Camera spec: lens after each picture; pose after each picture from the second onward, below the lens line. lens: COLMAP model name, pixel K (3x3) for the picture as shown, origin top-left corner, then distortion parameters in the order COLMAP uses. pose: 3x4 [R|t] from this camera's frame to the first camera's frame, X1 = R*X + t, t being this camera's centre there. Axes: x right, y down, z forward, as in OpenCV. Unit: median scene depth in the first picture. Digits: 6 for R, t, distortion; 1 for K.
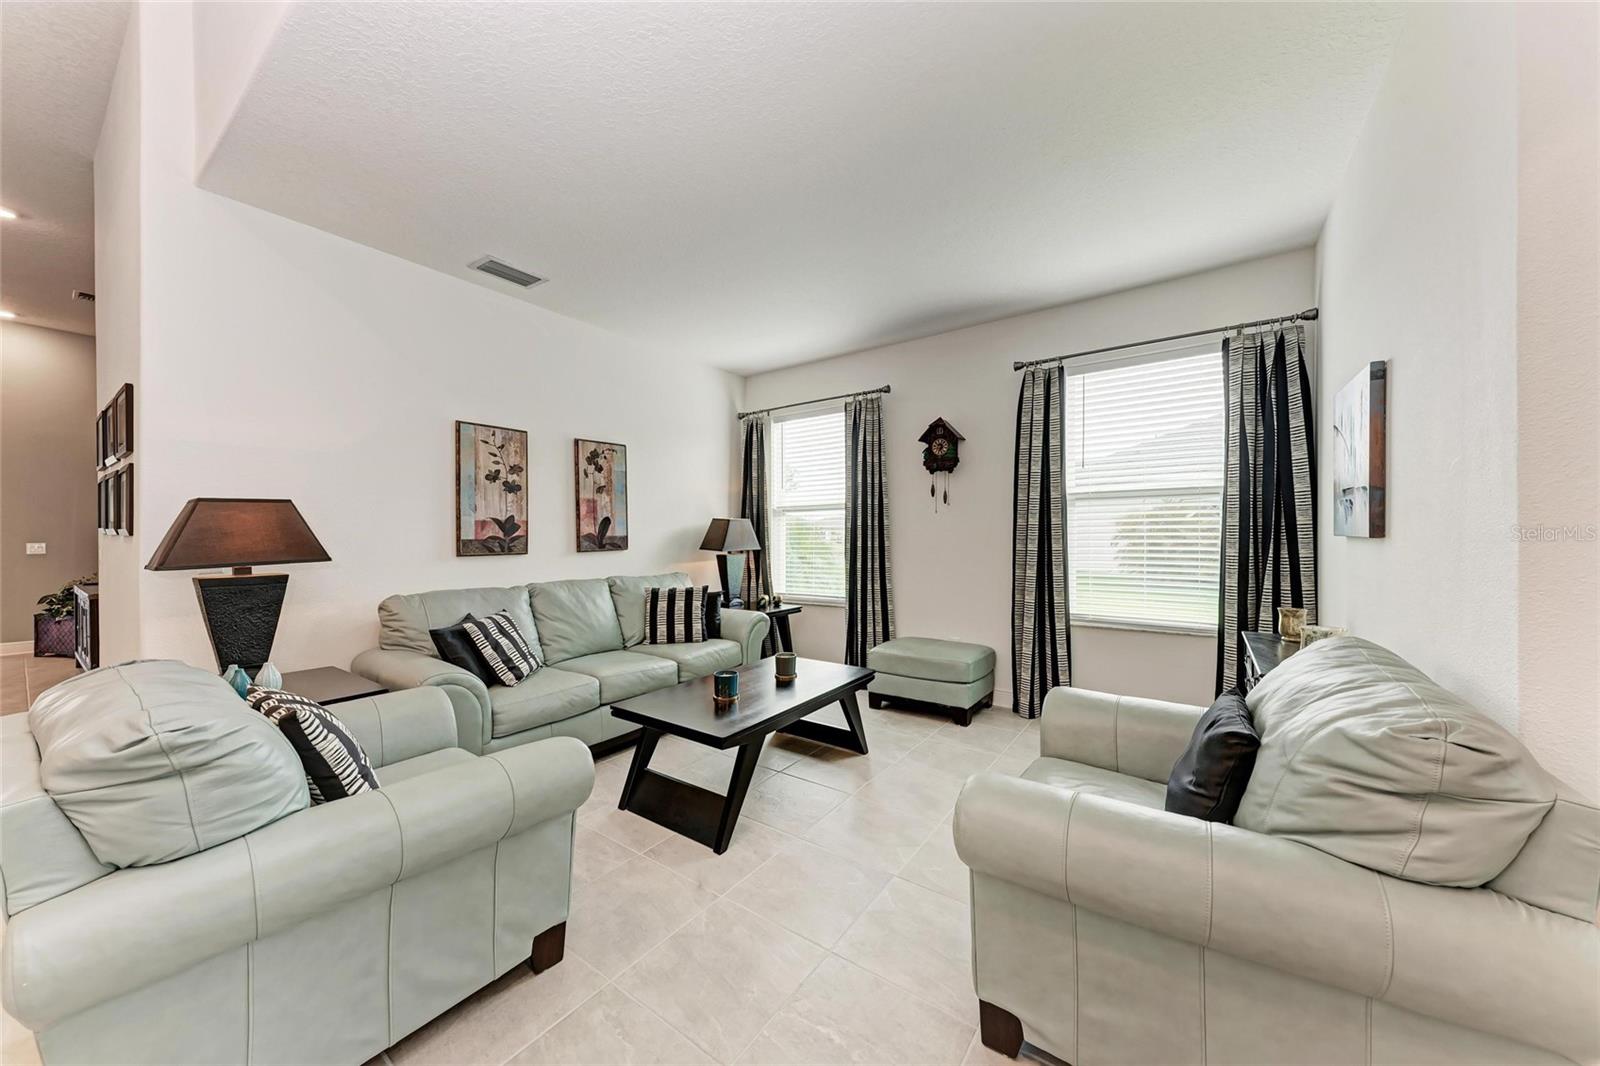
lens RADIAL K [[546.6, 0, 806.5], [0, 546.6, 540.4], [0, 0, 1]] dist [0.017204, -0.004461]
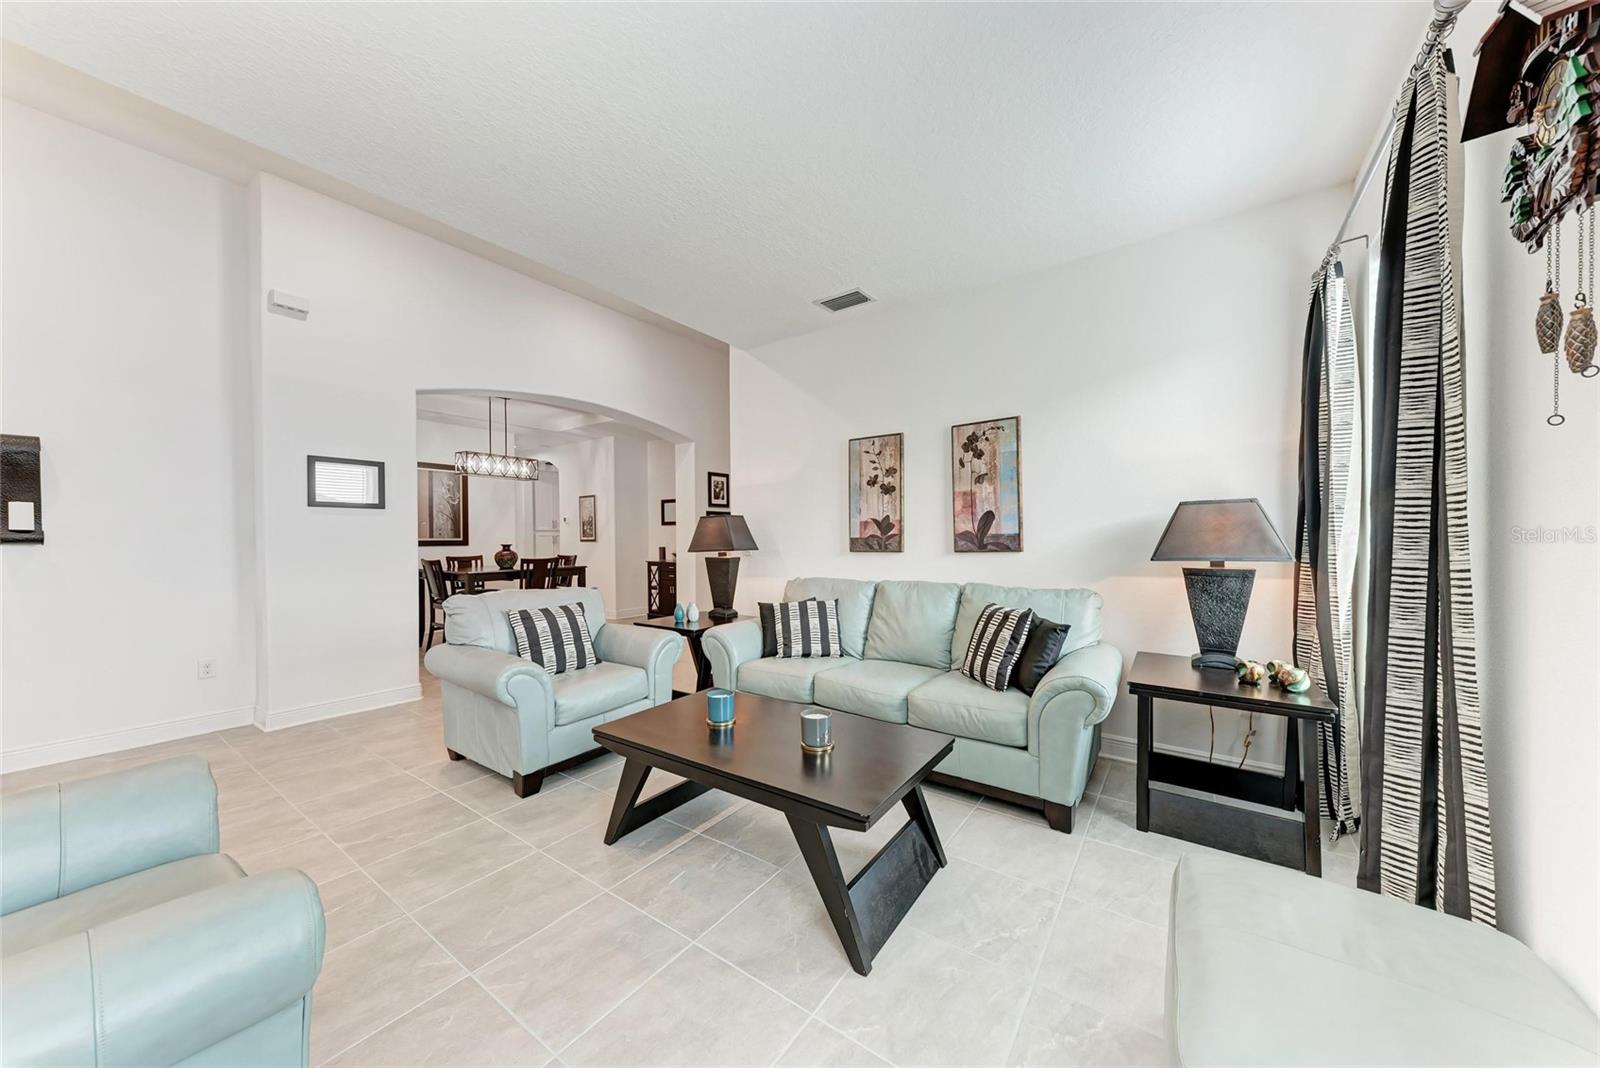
lens RADIAL K [[546.6, 0, 806.5], [0, 546.6, 541.4], [0, 0, 1]] dist [0.017204, -0.004461]
pose [[-0.005003, 0.012366, -0.999911, 0.526538], [-0.004015, 0.999915, 0.012386, -0.007168], [0.999979, 0.004076, -0.004953, 0.836901]]
